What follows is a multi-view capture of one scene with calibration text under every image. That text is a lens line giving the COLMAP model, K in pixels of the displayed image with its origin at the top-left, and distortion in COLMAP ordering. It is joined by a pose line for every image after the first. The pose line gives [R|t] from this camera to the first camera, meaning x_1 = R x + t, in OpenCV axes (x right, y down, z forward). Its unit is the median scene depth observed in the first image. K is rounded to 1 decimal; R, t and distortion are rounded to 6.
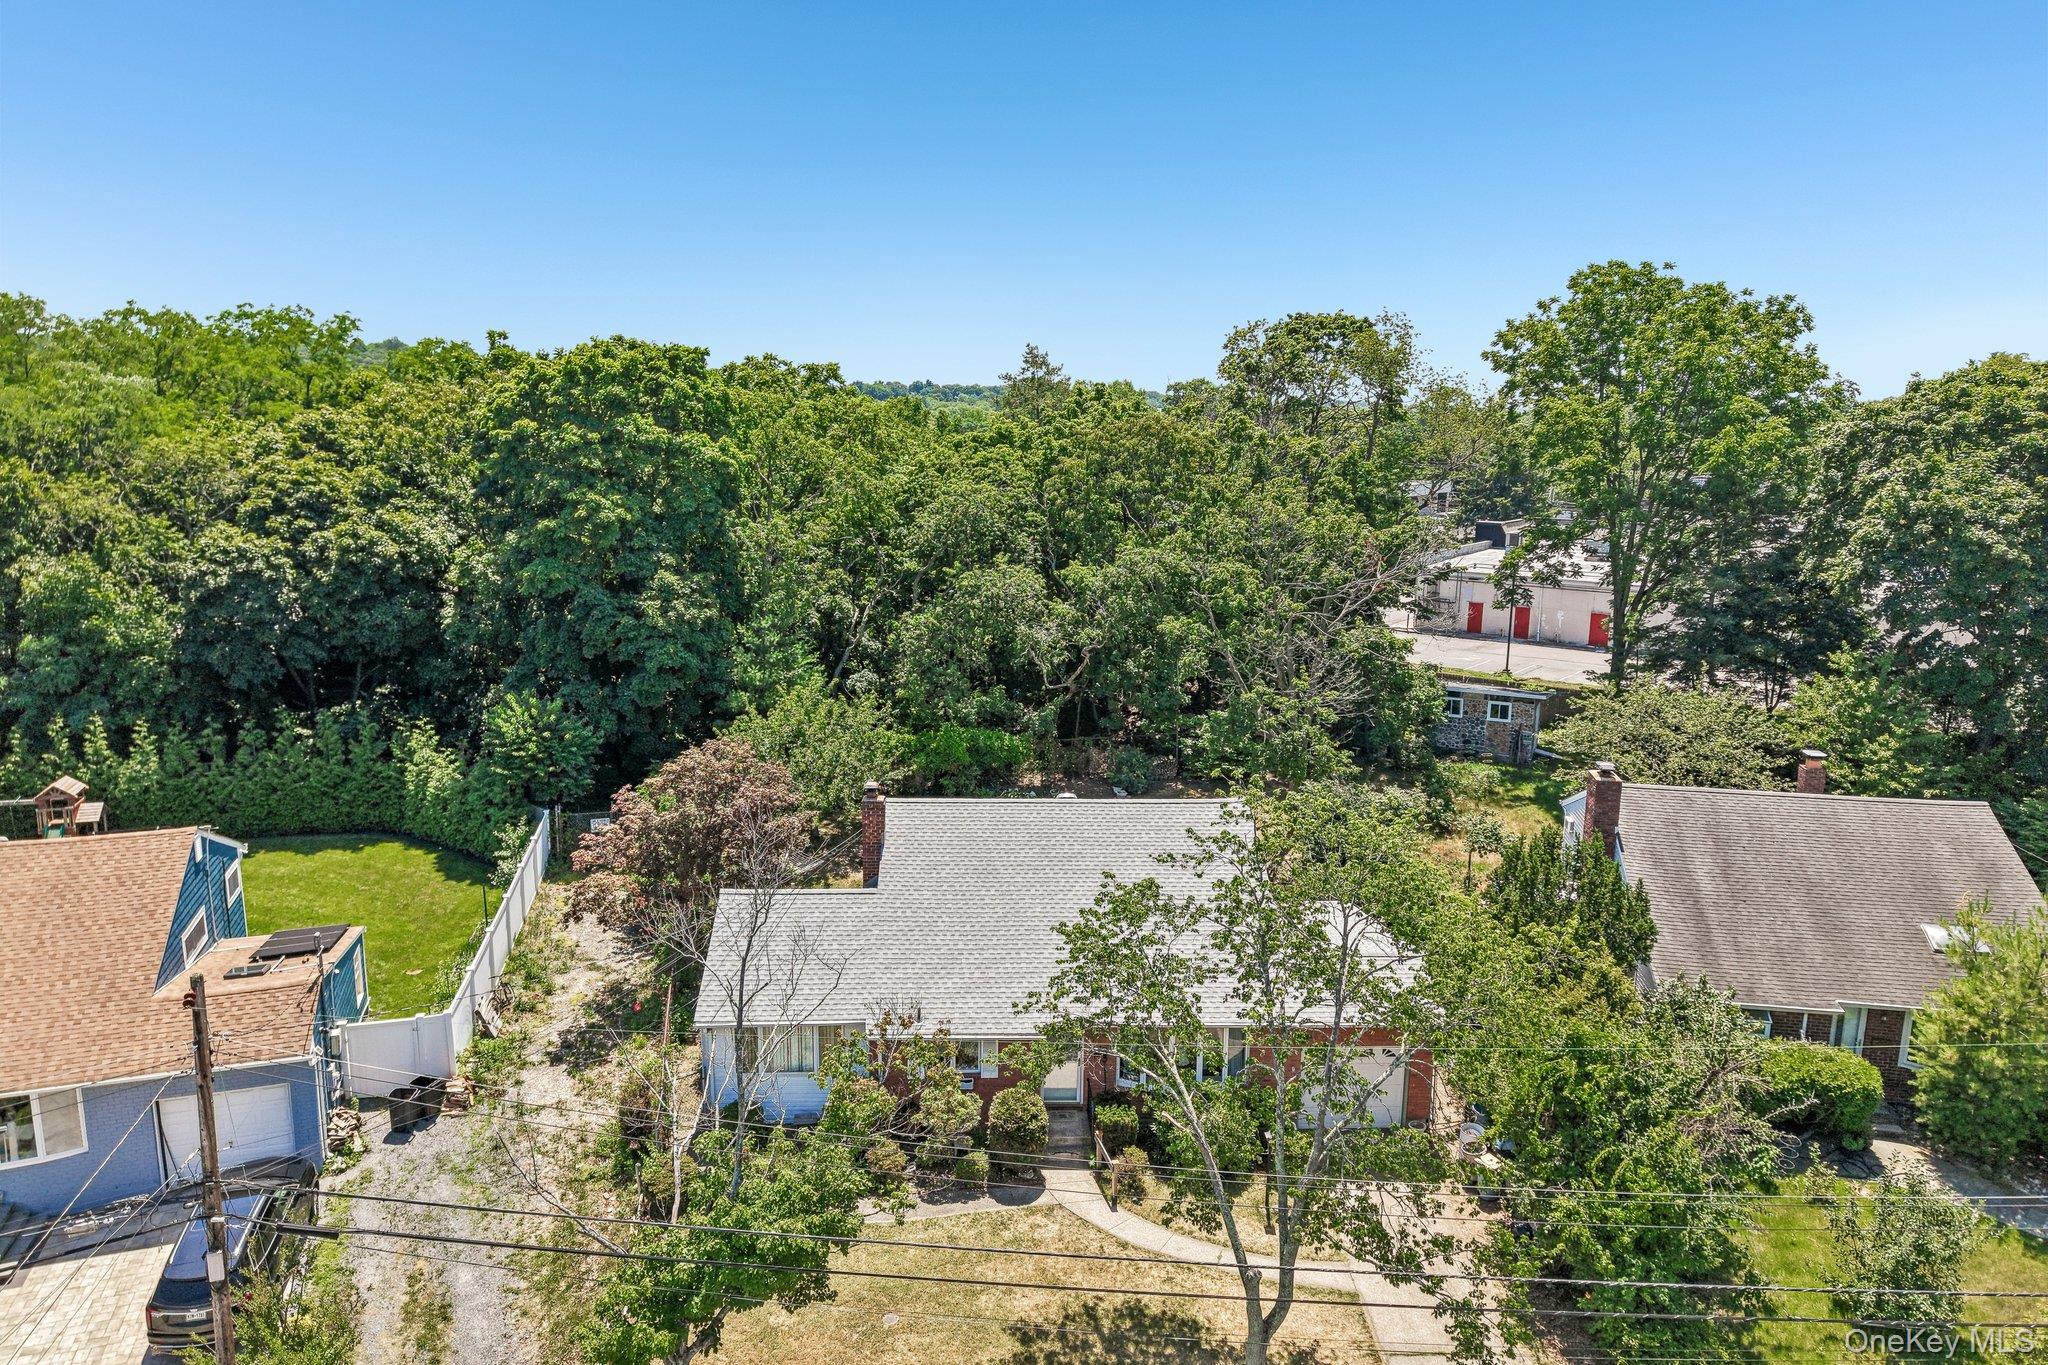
lens RADIAL K [[1409.1, 0, 1024.0], [0, 1409.1, 682.5], [0, 0, 1]] dist [0.007666, -0.000306]
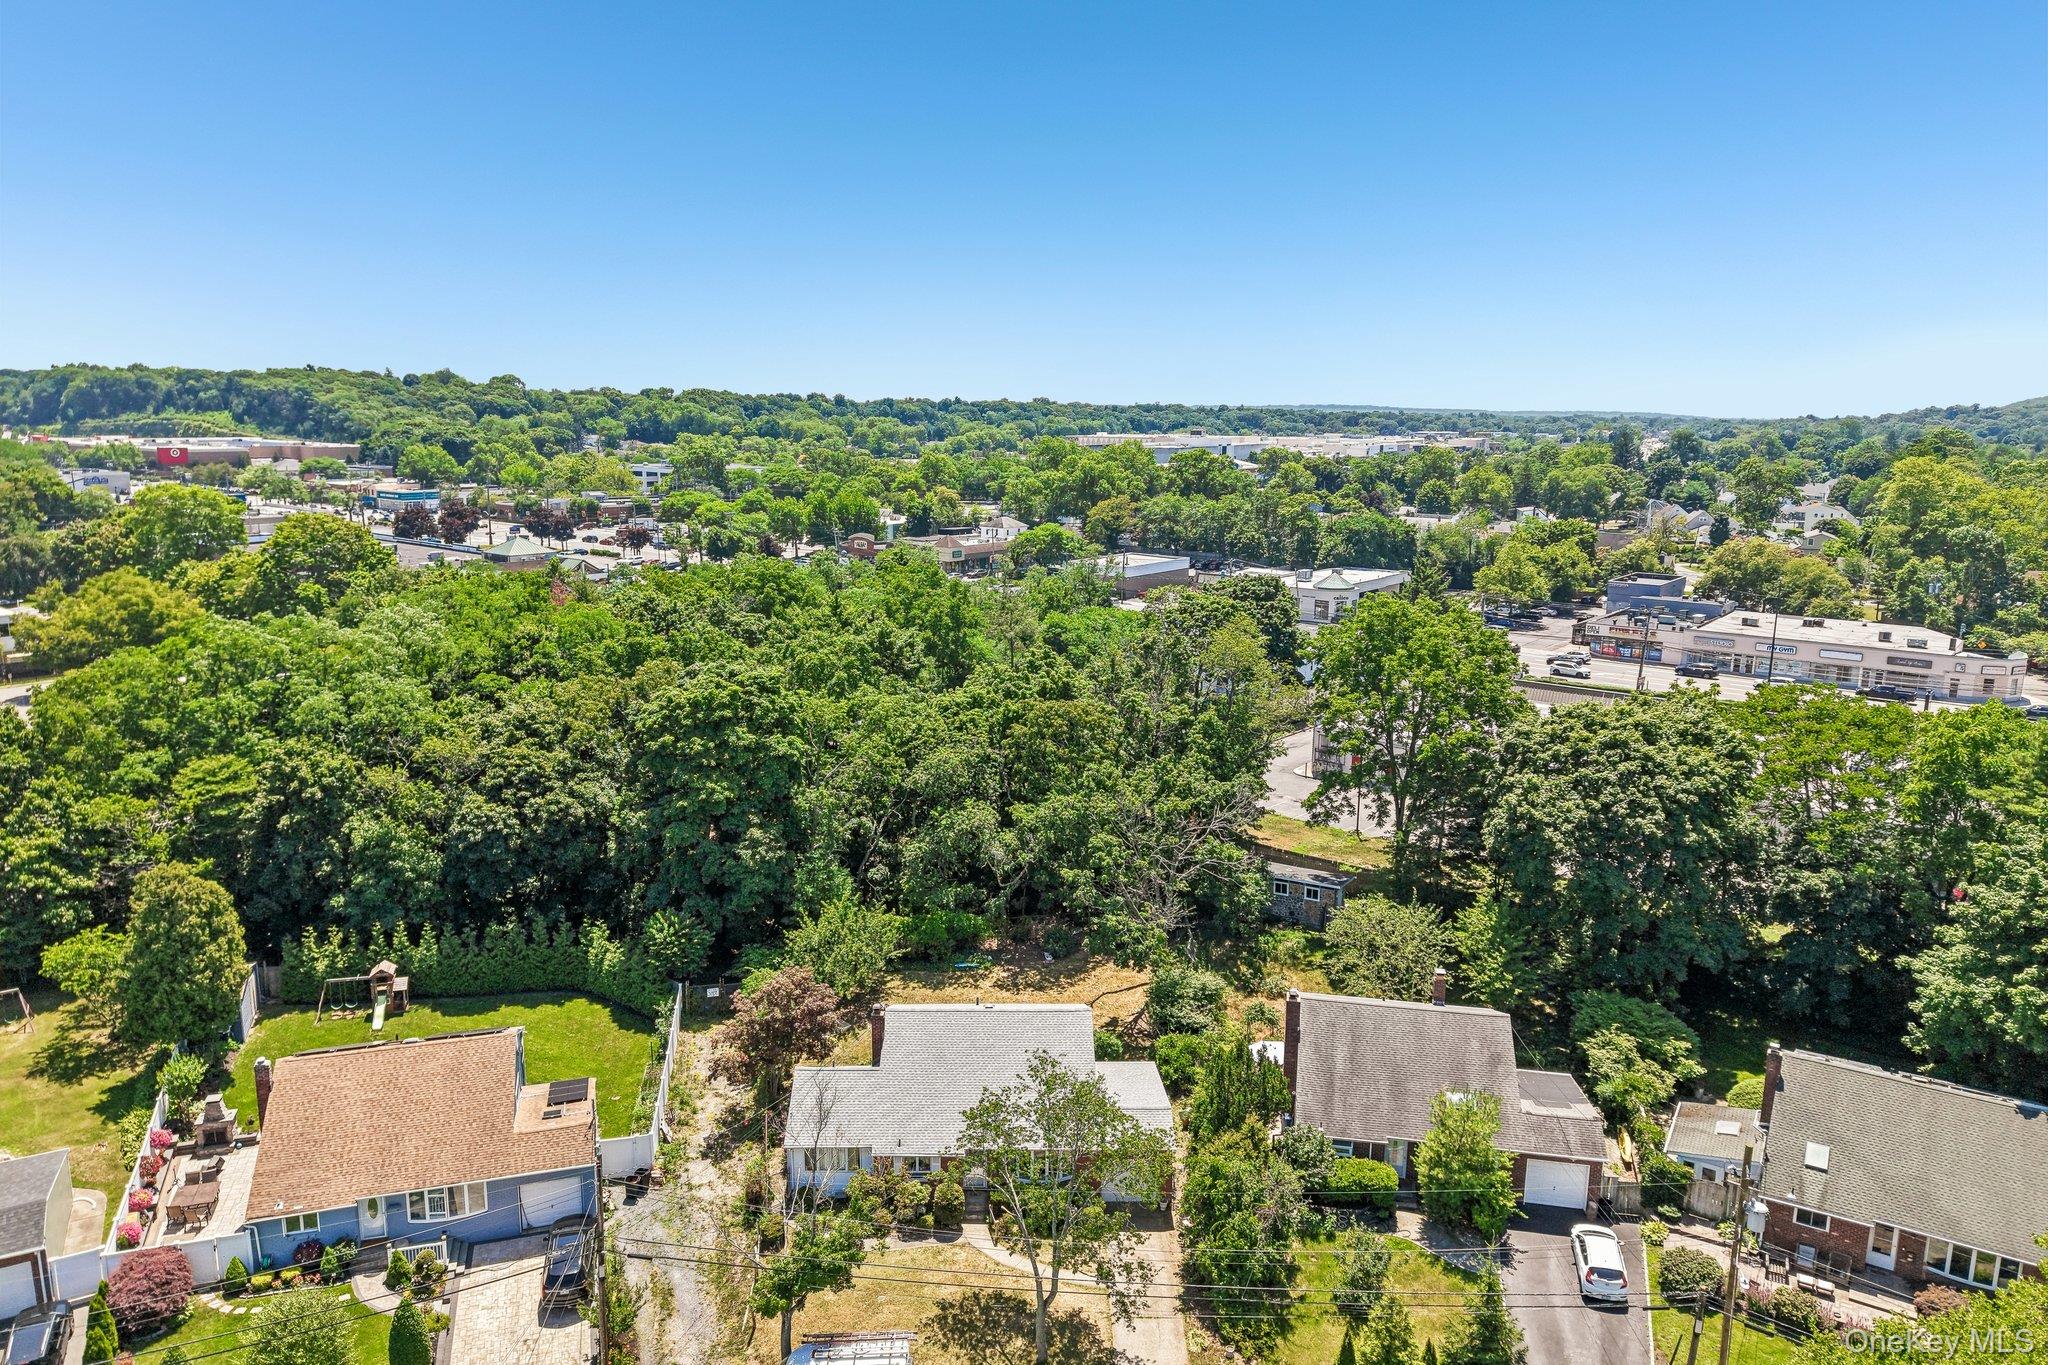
lens RADIAL K [[1396.4, 0, 1024.0], [0, 1396.4, 682.5], [0, 0, 1]] dist [0.059571, -0.129361]
pose [[0.999783, 0.003769, -0.020505, 0.105191], [-0.003770, 0.999993, 0.000000, -0.313322], [0.020505, 0.000077, 0.999790, -0.730797]]
